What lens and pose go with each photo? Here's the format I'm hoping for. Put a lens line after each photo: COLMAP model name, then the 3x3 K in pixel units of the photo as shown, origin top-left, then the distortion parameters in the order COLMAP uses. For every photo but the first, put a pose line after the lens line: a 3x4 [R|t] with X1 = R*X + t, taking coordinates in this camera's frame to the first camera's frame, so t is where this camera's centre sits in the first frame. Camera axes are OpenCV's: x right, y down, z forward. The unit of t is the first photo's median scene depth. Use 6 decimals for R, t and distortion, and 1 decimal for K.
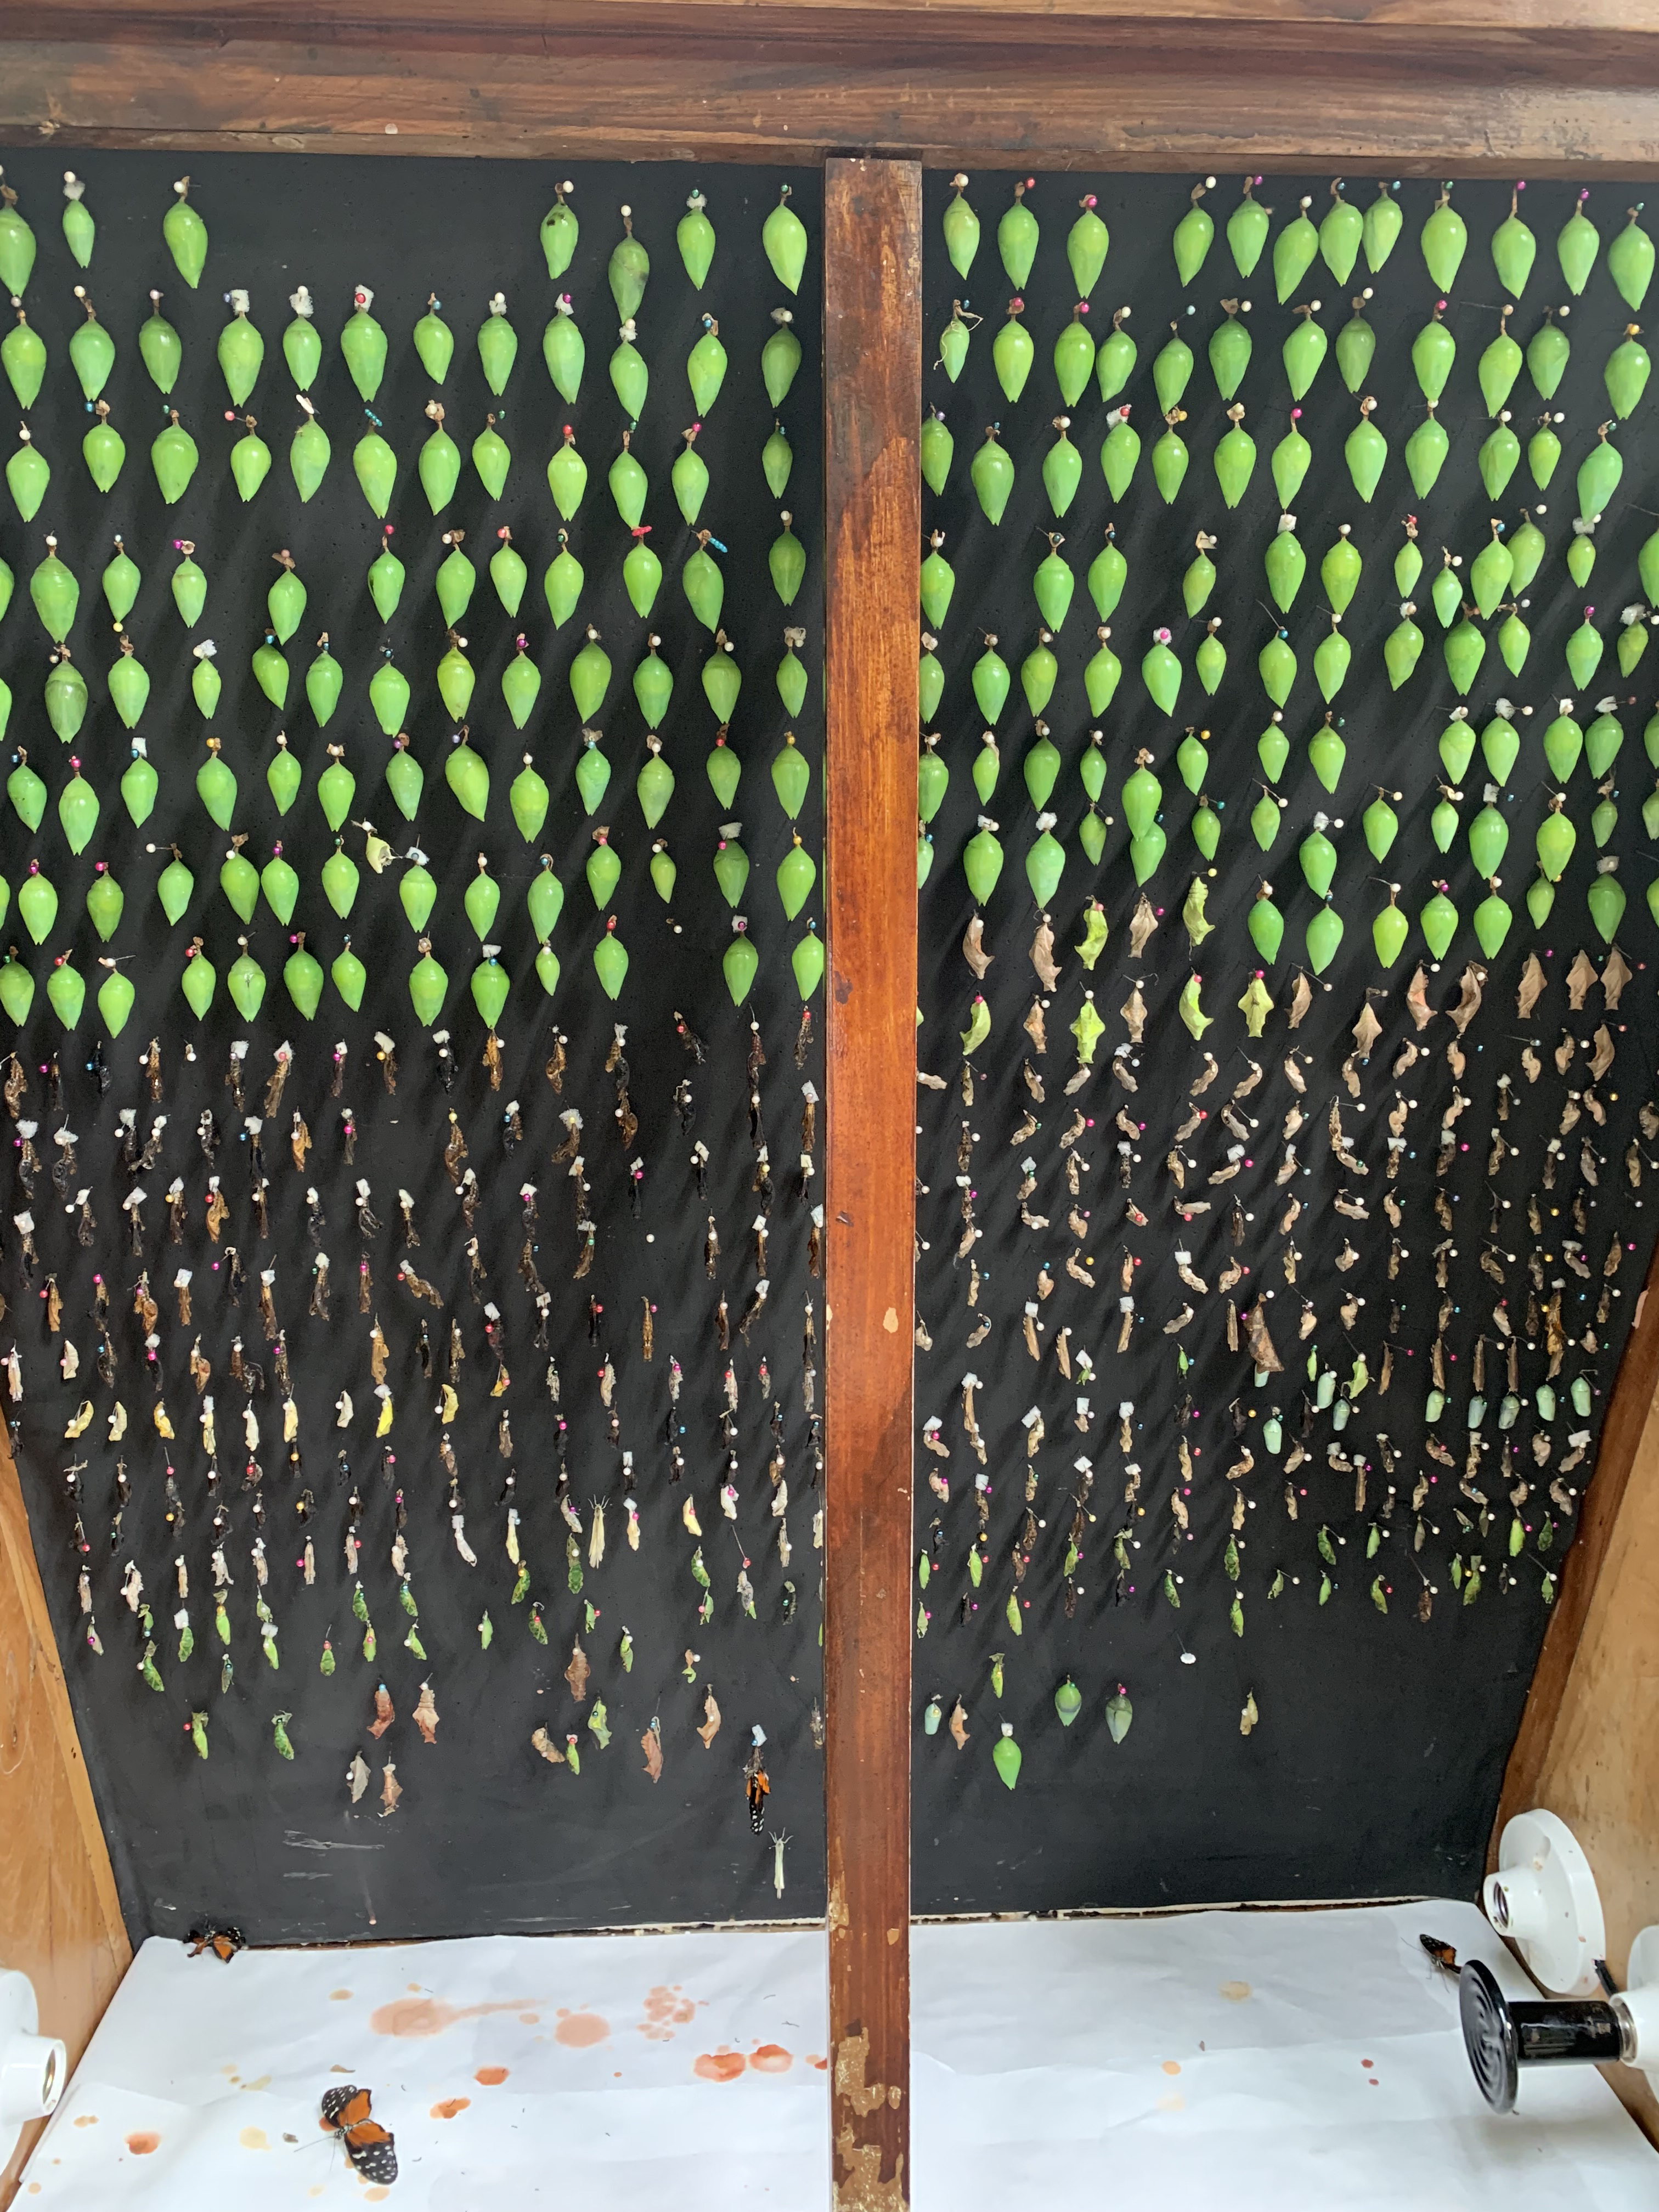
lens RADIAL K [[1691.3, 0, 810.7], [0, 1691.3, 1105.9], [0, 0, 1]] dist [0.028970, -0.035043]
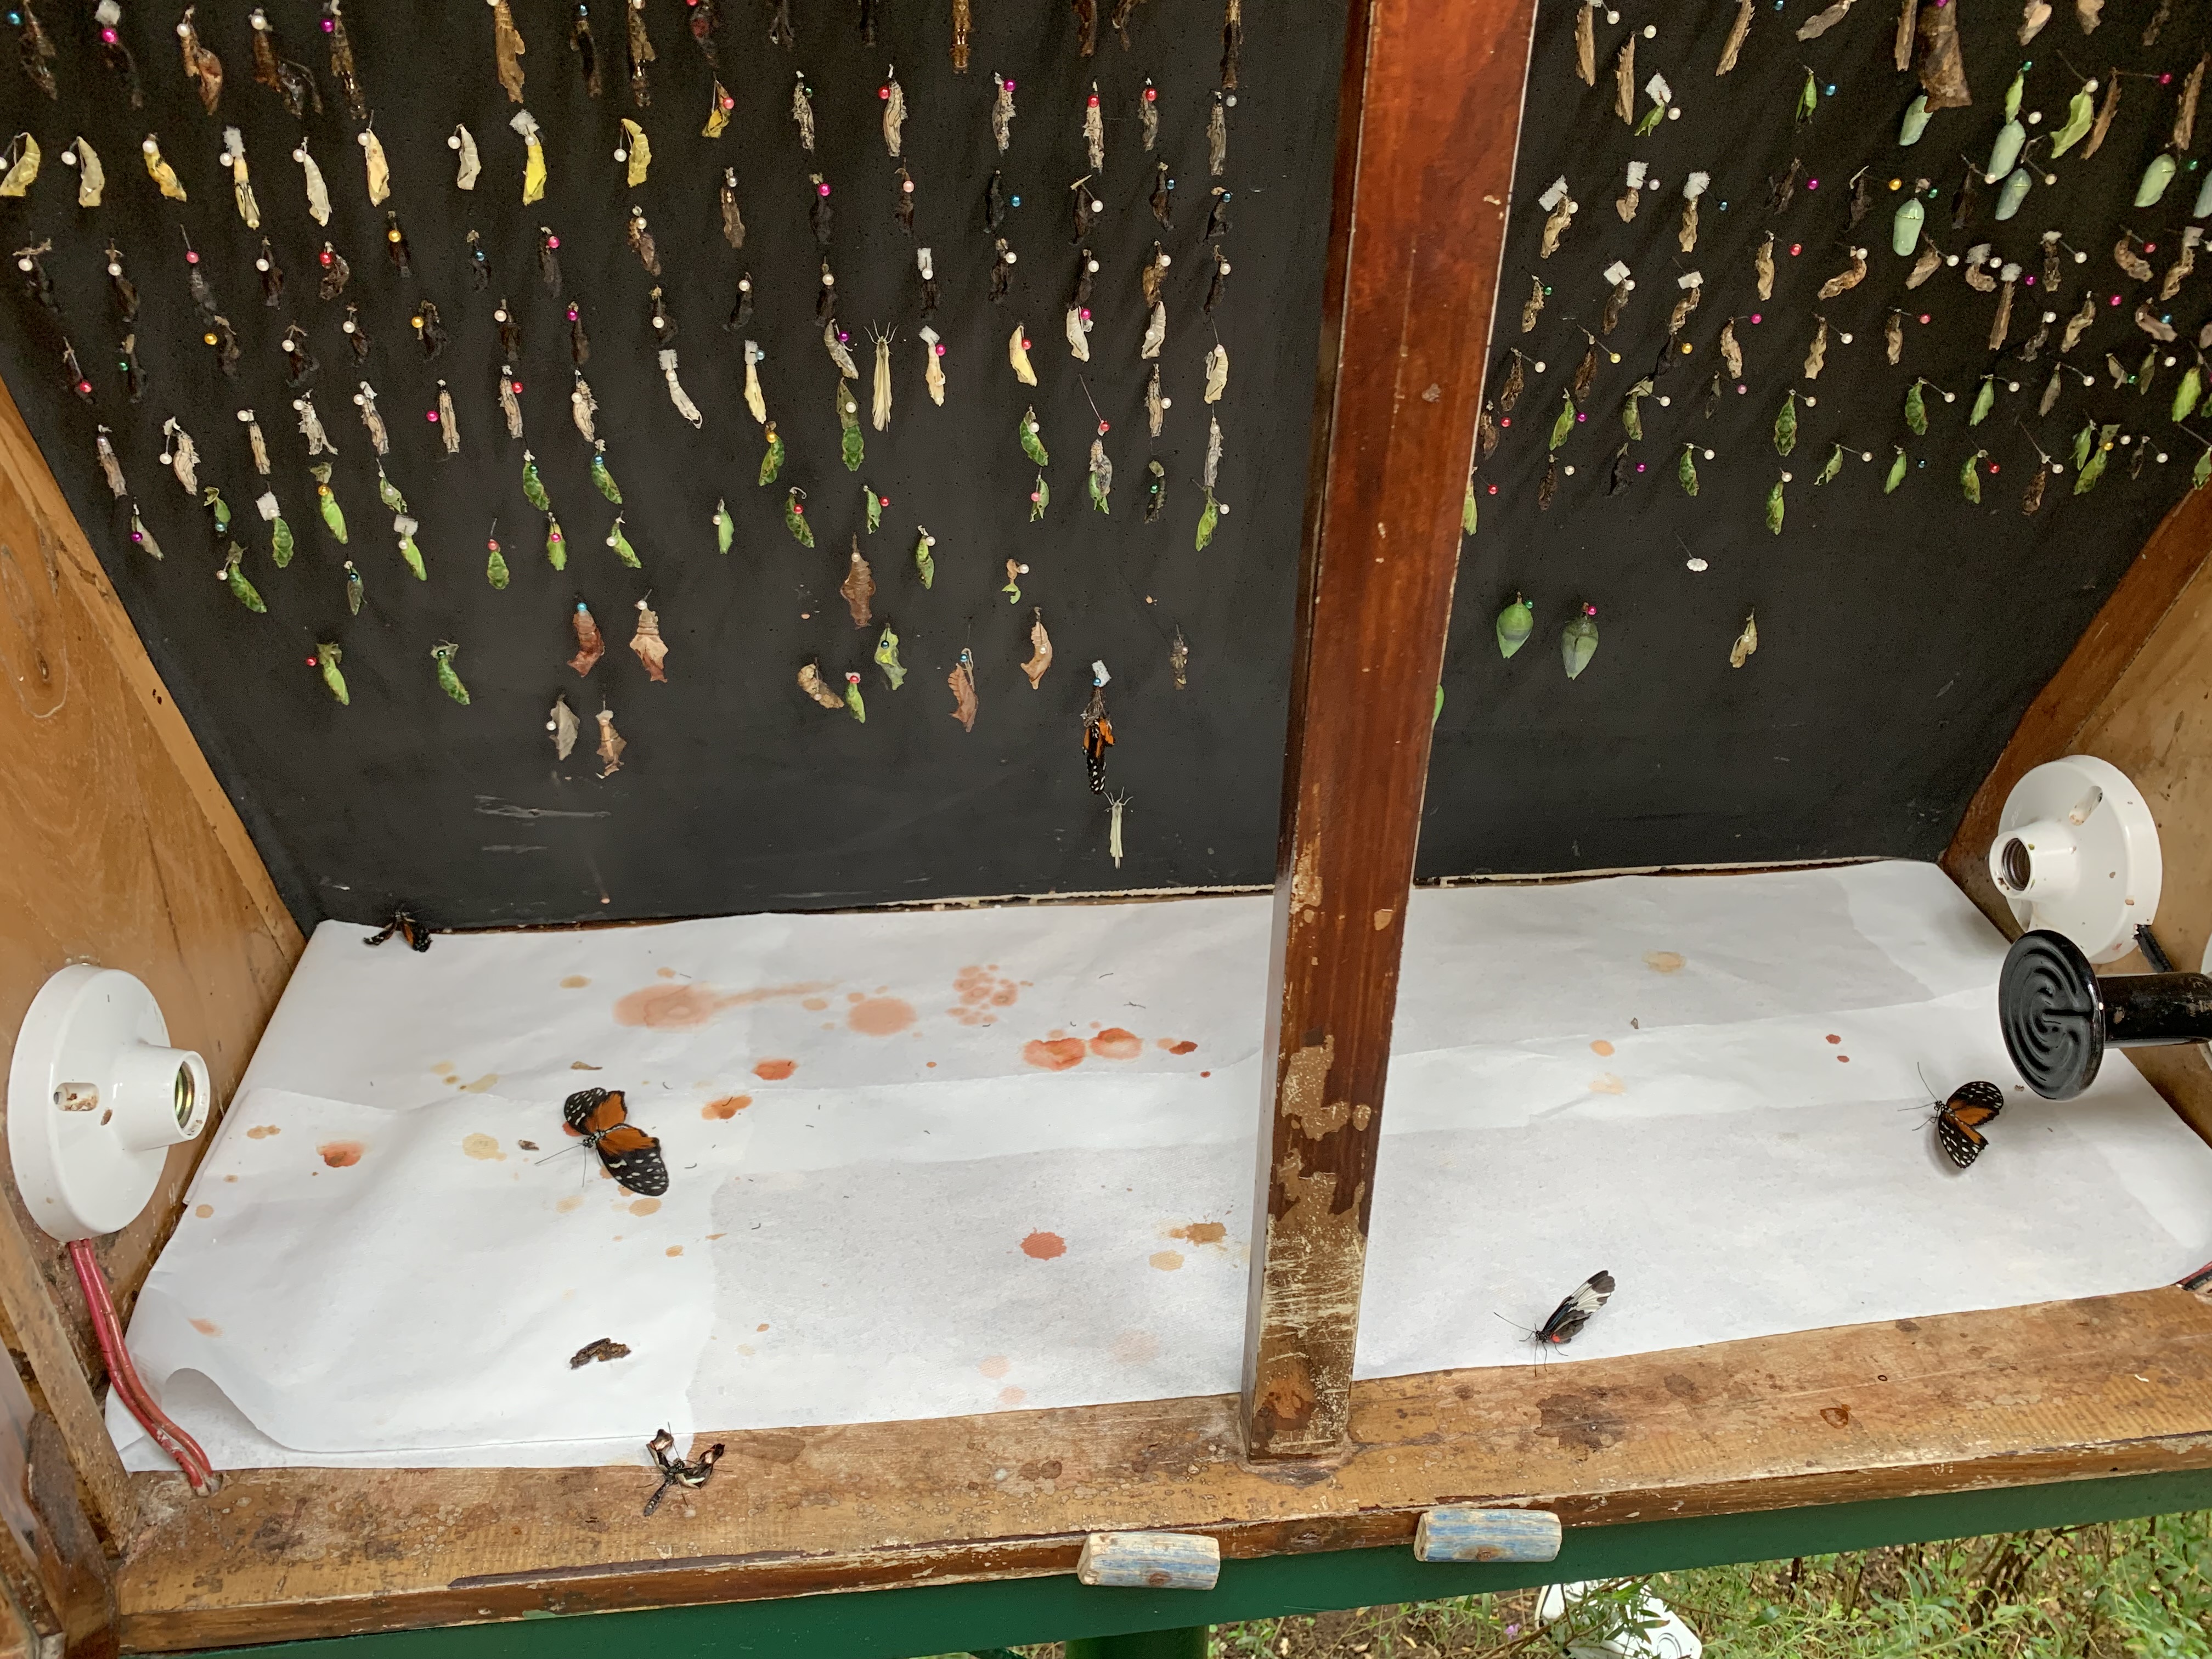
lens RADIAL K [[1691.3, 0, 1106.0], [0, 1691.3, 829.5], [0, 0, 1]] dist [0.028970, -0.035043]
pose [[0.998369, -0.010504, 0.056116, -0.076455], [-0.013037, 0.915013, 0.403214, 0.142719], [-0.055582, -0.403288, 0.913384, 0.311400]]
